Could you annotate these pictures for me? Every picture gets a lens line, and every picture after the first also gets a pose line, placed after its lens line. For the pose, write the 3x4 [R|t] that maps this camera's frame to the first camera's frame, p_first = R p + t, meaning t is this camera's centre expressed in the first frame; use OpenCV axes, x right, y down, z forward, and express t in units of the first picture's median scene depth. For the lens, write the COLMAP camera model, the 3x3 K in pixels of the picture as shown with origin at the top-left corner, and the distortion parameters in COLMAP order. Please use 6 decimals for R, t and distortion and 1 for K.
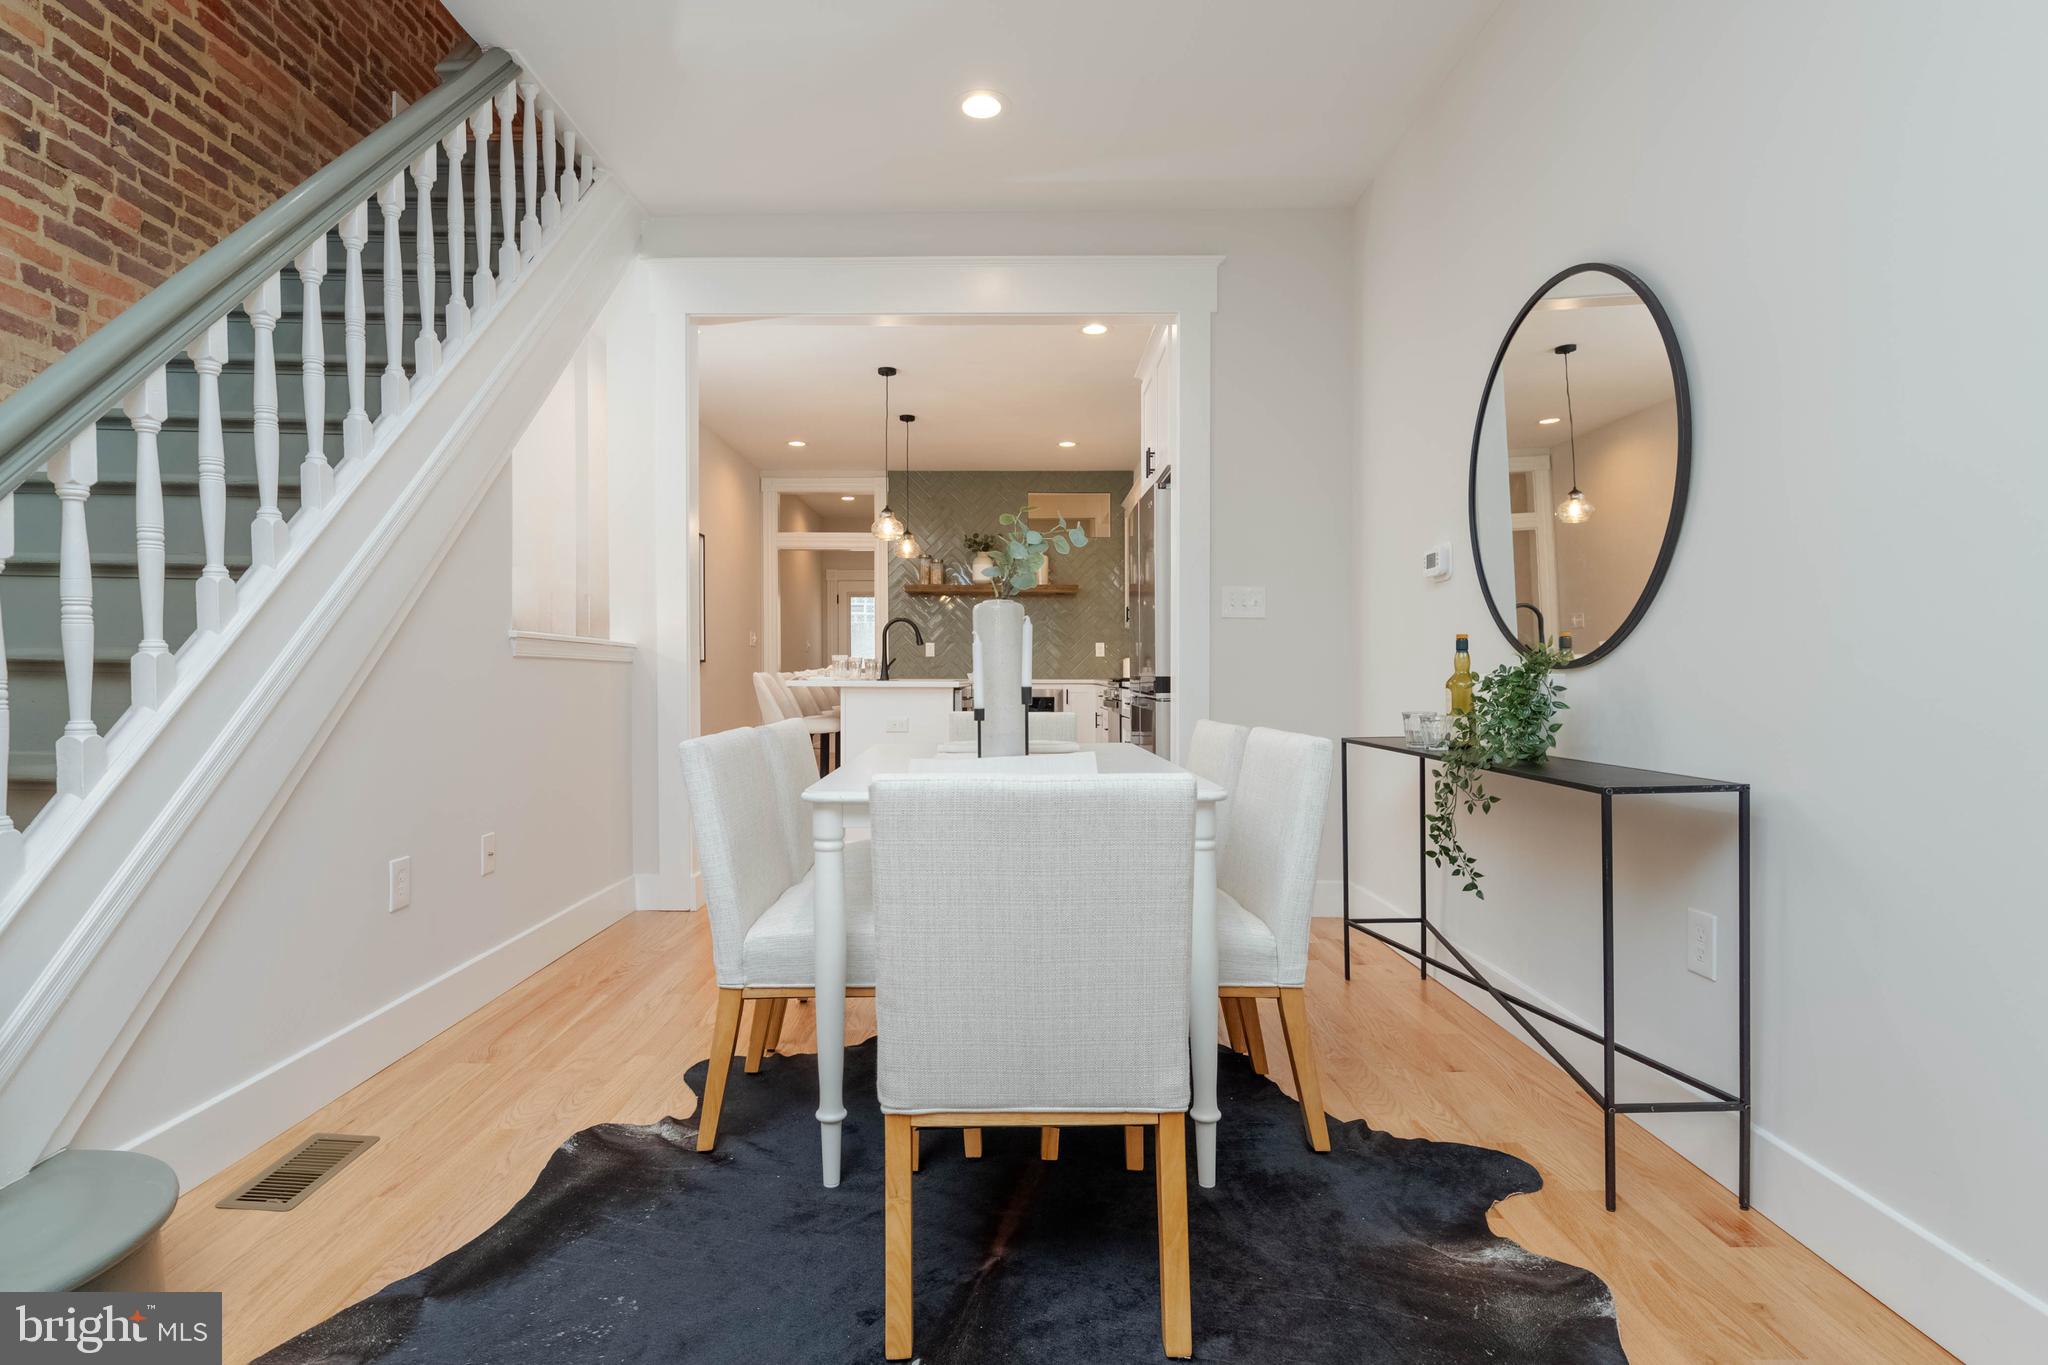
lens RADIAL K [[1012.4, 0, 997.9], [0, 1012.4, 692.9], [0, 0, 1]] dist [-0.000136, -0.007832]
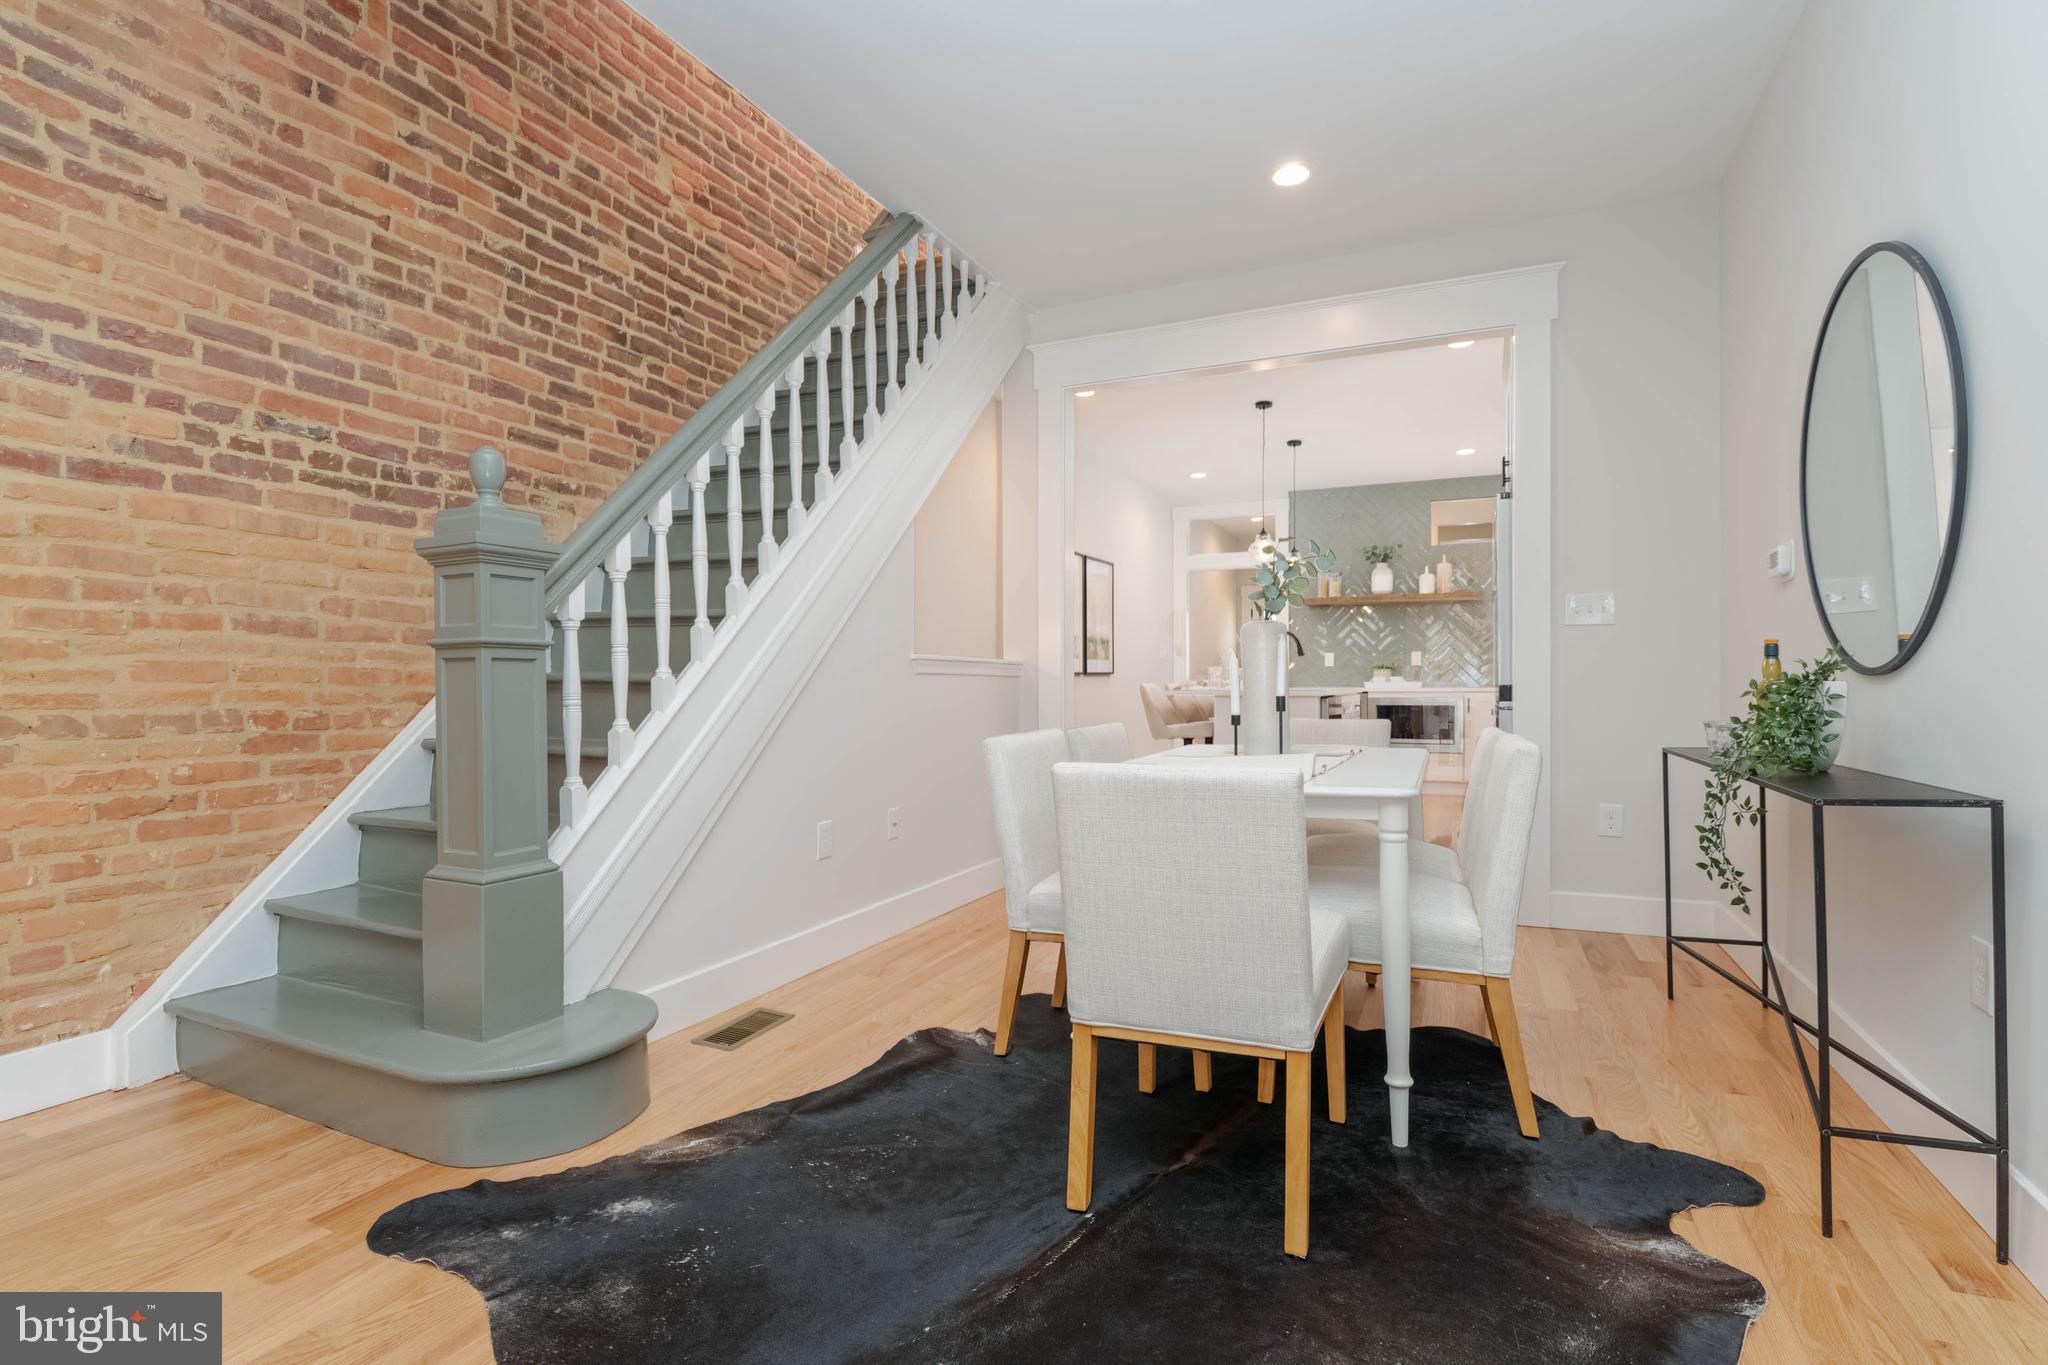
lens RADIAL K [[970.4, 0, 1061.0], [0, 970.4, 683.2], [0, 0, 1]] dist [0.001617, -0.010707]
pose [[0.925368, -0.007500, -0.378995, 0.190014], [0.000432, 0.999824, -0.018731, -0.000189], [0.379069, 0.017169, 0.925209, -0.094982]]
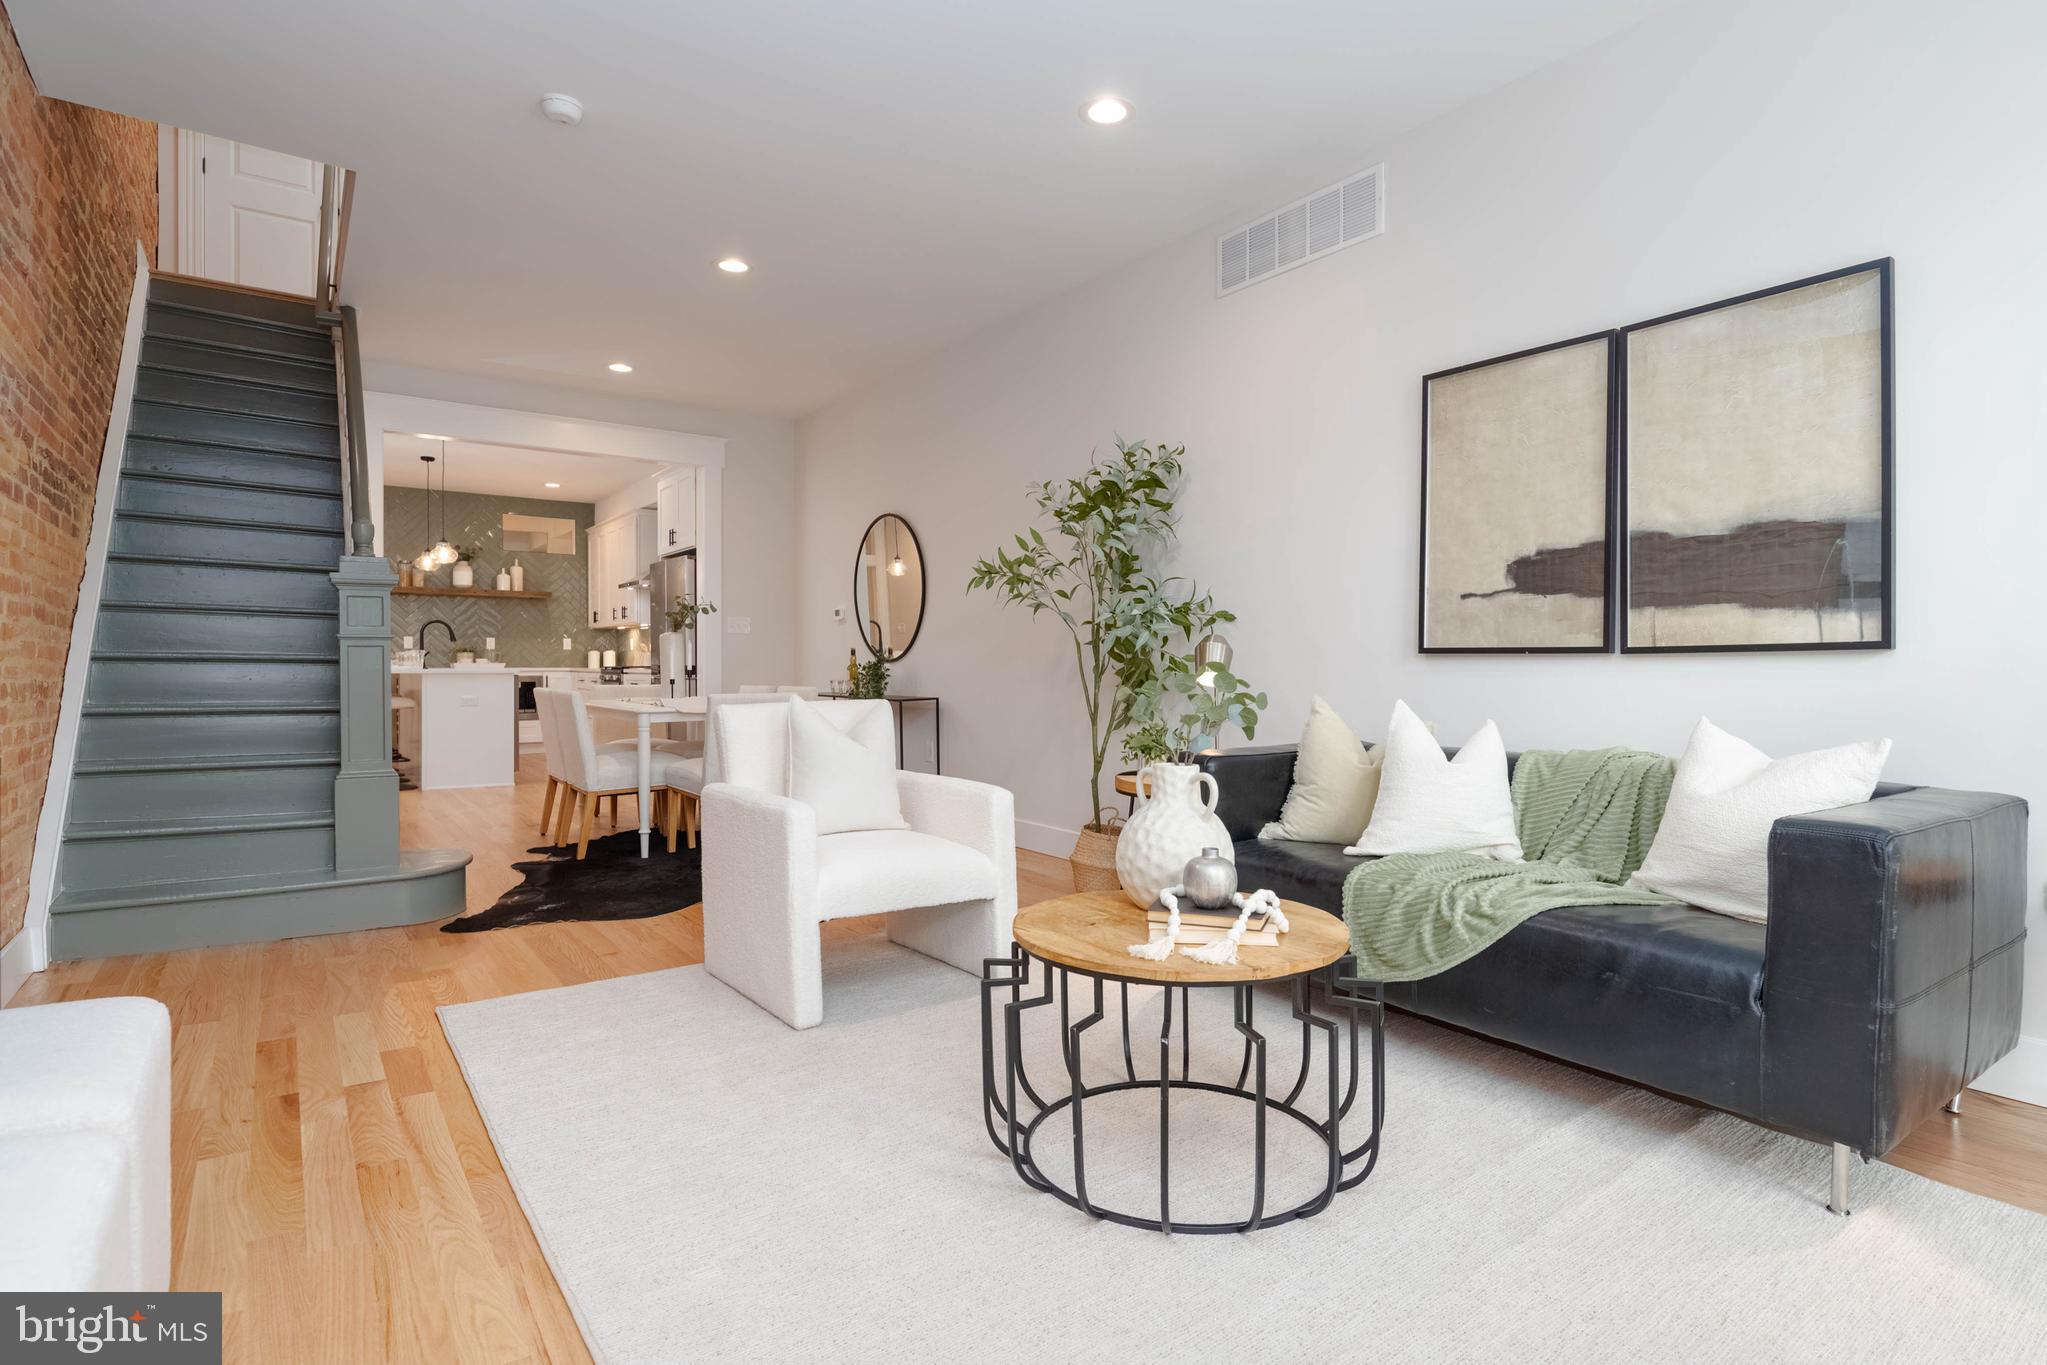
lens RADIAL K [[1013.6, 0, 1041.1], [0, 1013.6, 687.3], [0, 0, 1]] dist [0.001950, -0.008963]
pose [[0.795831, -0.015537, 0.605319, -0.674618], [0.011901, 0.999879, 0.010017, 0.018334], [-0.605401, -0.000768, 0.795920, -1.244803]]
